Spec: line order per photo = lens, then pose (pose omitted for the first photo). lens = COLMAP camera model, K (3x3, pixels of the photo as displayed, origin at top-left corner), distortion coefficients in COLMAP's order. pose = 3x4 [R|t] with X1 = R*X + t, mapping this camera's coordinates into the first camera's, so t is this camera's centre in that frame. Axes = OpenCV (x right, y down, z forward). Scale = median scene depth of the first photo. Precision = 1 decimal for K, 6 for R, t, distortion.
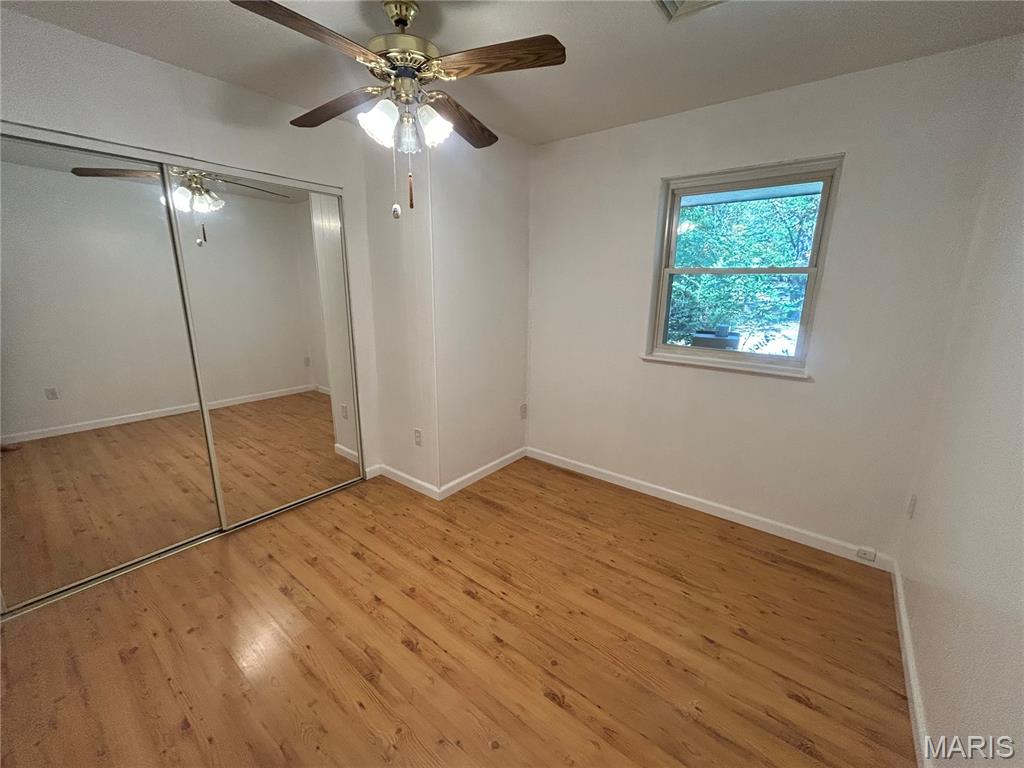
lens RADIAL K [[414.0, 0, 511.2], [0, 414.0, 383.8], [0, 0, 1]] dist [-0.003013, 0.000910]
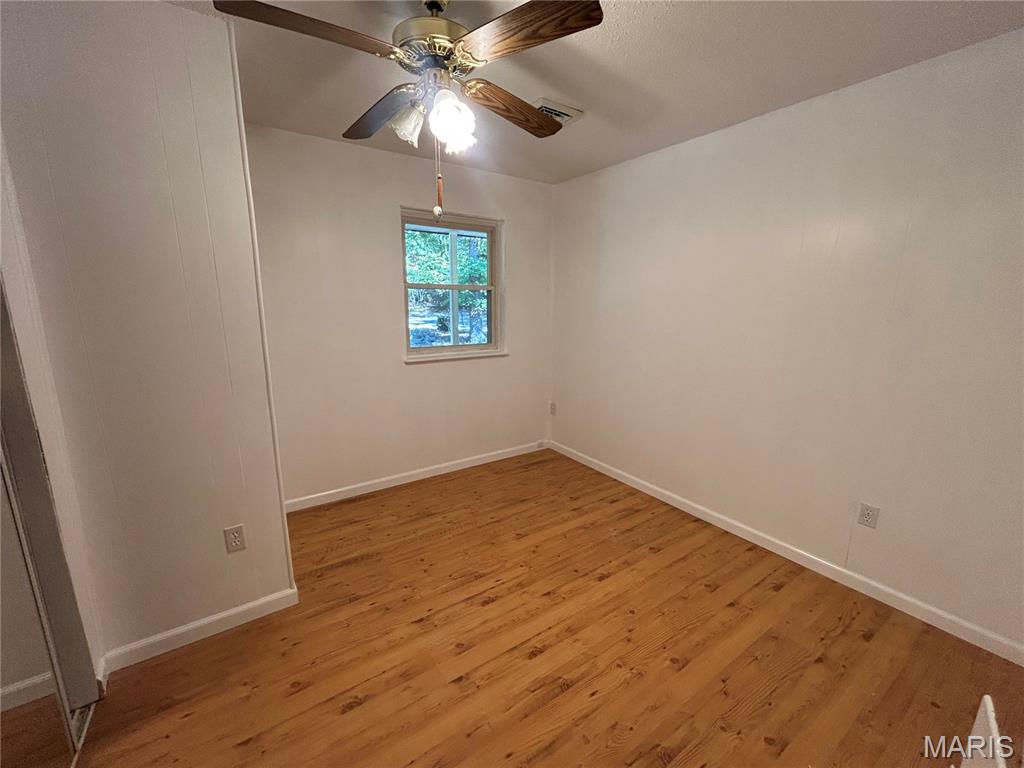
lens RADIAL K [[414.0, 0, 511.3], [0, 414.0, 384.9], [0, 0, 1]] dist [-0.003013, 0.000910]
pose [[0.303643, -0.202978, 0.930914, -0.900512], [0.224007, 0.964866, 0.137315, -0.128209], [-0.926079, 0.166836, 0.338443, 0.507046]]
